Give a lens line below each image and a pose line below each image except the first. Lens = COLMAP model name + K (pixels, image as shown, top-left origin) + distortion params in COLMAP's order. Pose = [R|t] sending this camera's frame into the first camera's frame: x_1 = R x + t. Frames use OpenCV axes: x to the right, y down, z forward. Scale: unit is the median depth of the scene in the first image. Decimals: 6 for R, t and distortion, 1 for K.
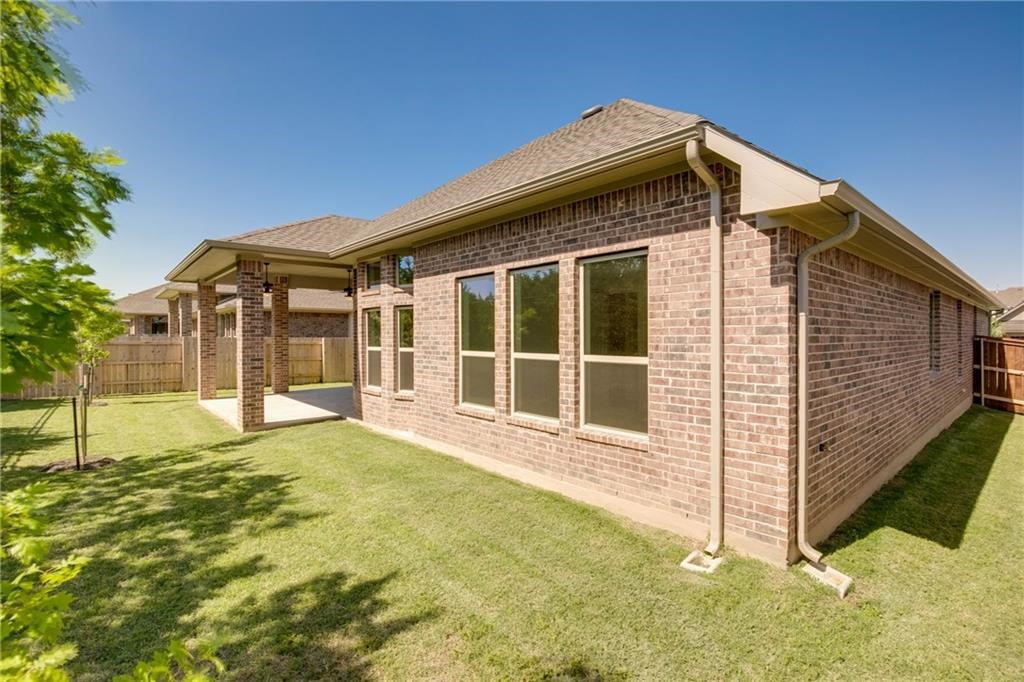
lens RADIAL K [[470.7, 0, 512.1], [0, 470.7, 339.8], [0, 0, 1]] dist [0.003347, 0.000781]
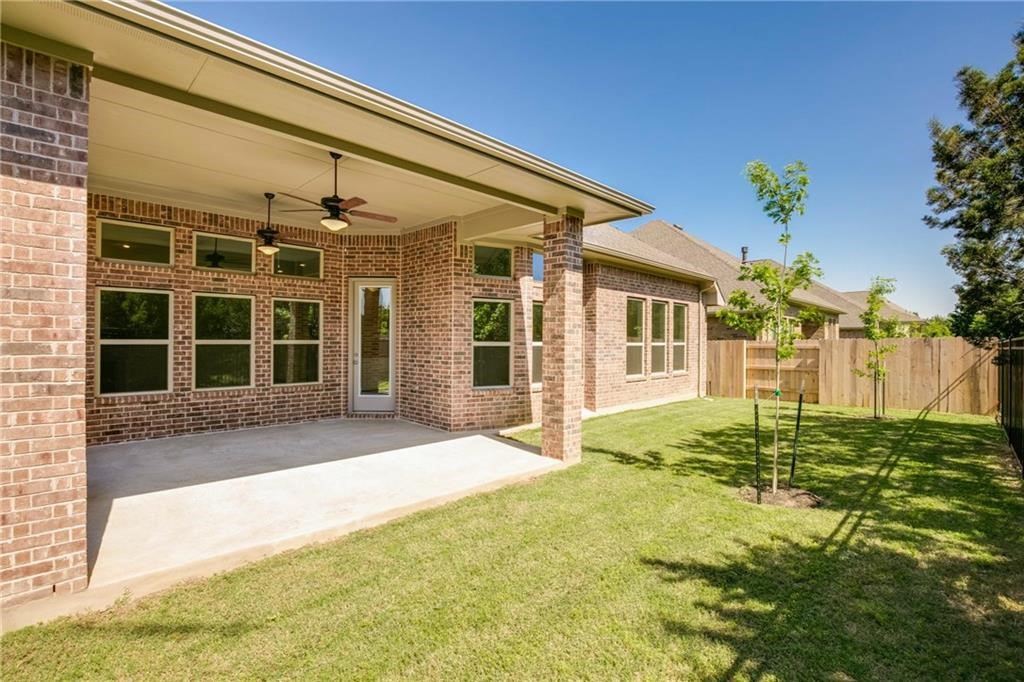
lens RADIAL K [[470.7, 0, 511.6], [0, 470.7, 339.0], [0, 0, 1]] dist [0.003347, 0.000781]
pose [[-0.075651, -0.001304, 0.997134, -1.605376], [0.001220, 0.999998, 0.001401, 0.008906], [-0.997134, 0.001322, -0.075649, 1.459113]]
